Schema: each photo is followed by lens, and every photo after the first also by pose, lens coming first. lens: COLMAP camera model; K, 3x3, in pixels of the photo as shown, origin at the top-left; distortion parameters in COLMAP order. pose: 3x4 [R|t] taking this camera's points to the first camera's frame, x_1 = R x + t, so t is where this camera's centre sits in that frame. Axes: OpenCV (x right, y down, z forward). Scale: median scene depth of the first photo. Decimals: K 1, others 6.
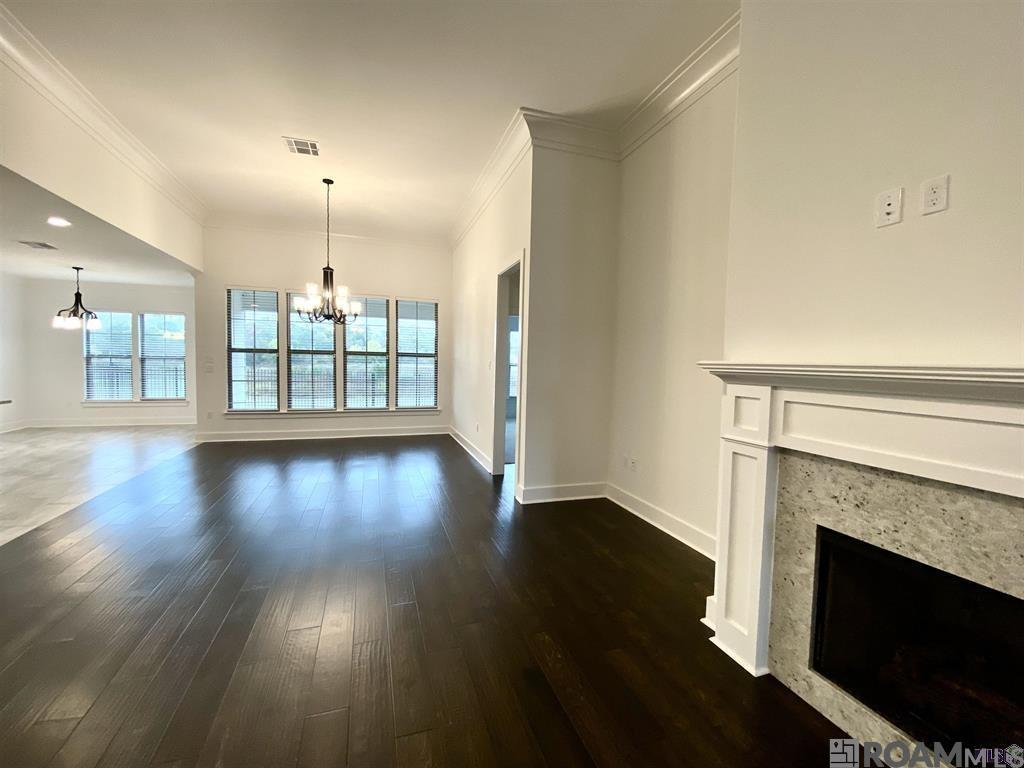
lens RADIAL K [[412.1, 0, 525.3], [0, 412.1, 382.9], [0, 0, 1]] dist [-0.035338, -0.000438]
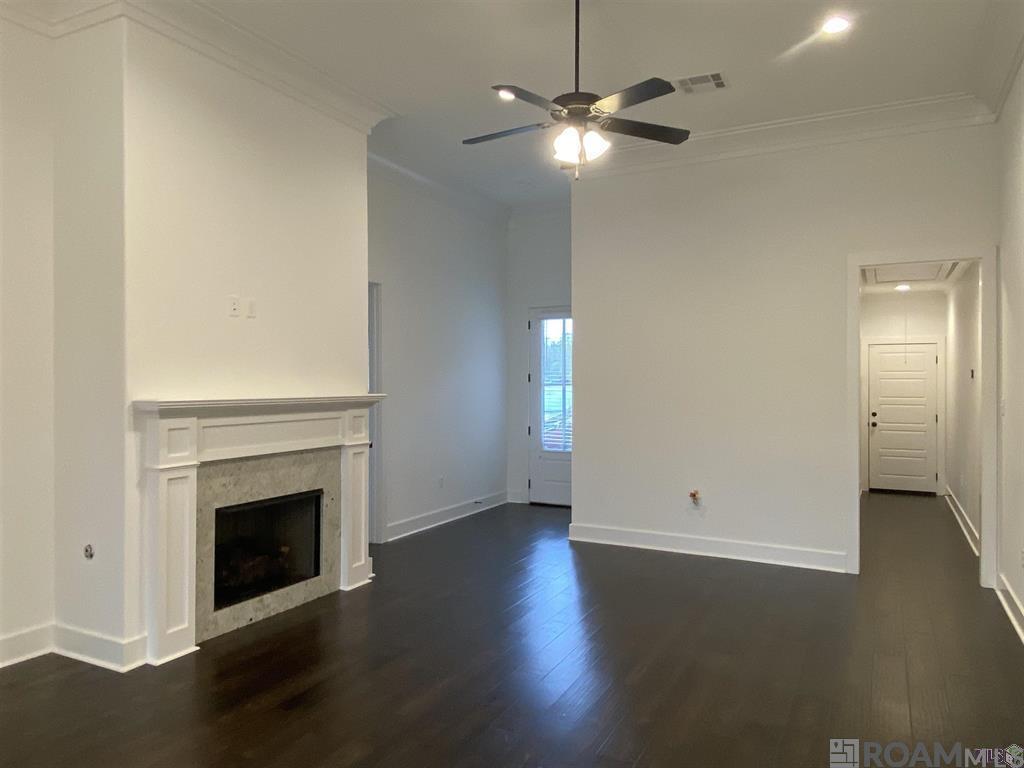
lens RADIAL K [[722.7, 0, 506.5], [0, 722.7, 378.9], [0, 0, 1]] dist [0.094234, -0.124894]
pose [[-0.679153, -0.021487, 0.733682, -0.455877], [0.016359, 0.998880, 0.044397, -0.051424], [-0.733814, 0.042155, -0.678041, 0.472613]]
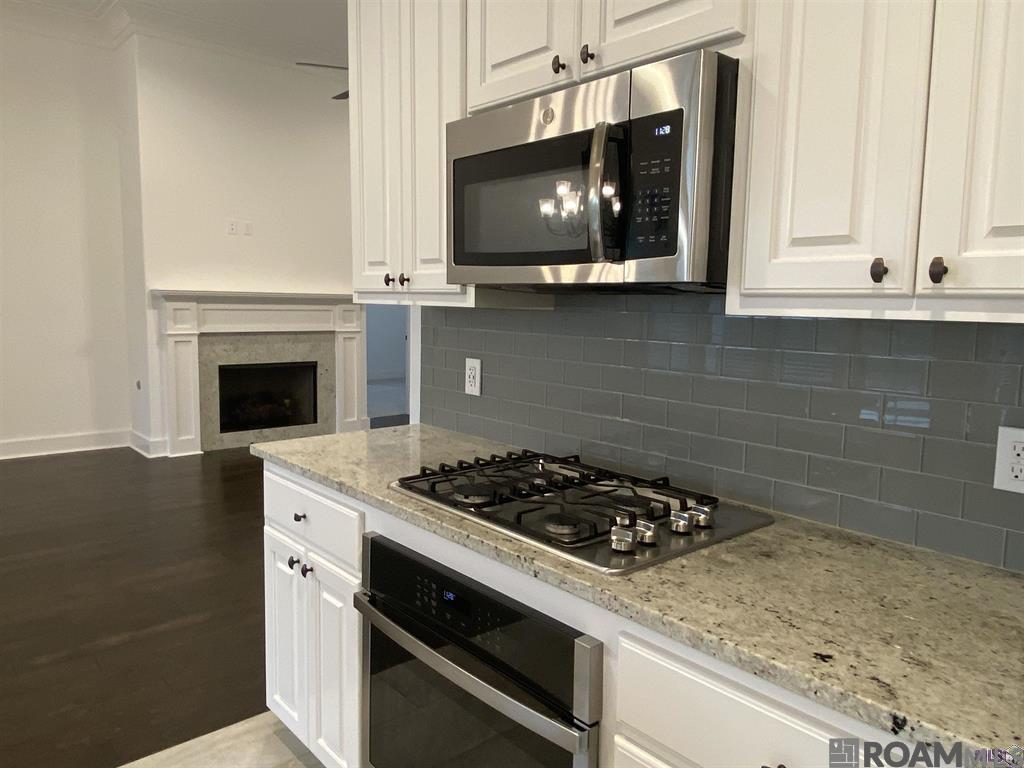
lens RADIAL K [[722.7, 0, 506.5], [0, 722.7, 378.9], [0, 0, 1]] dist [0.094234, -0.124894]
pose [[-0.351837, -0.132523, 0.926633, -0.824620], [0.016922, 0.988865, 0.147848, -0.031308], [-0.935908, 0.067699, -0.345676, 0.215083]]
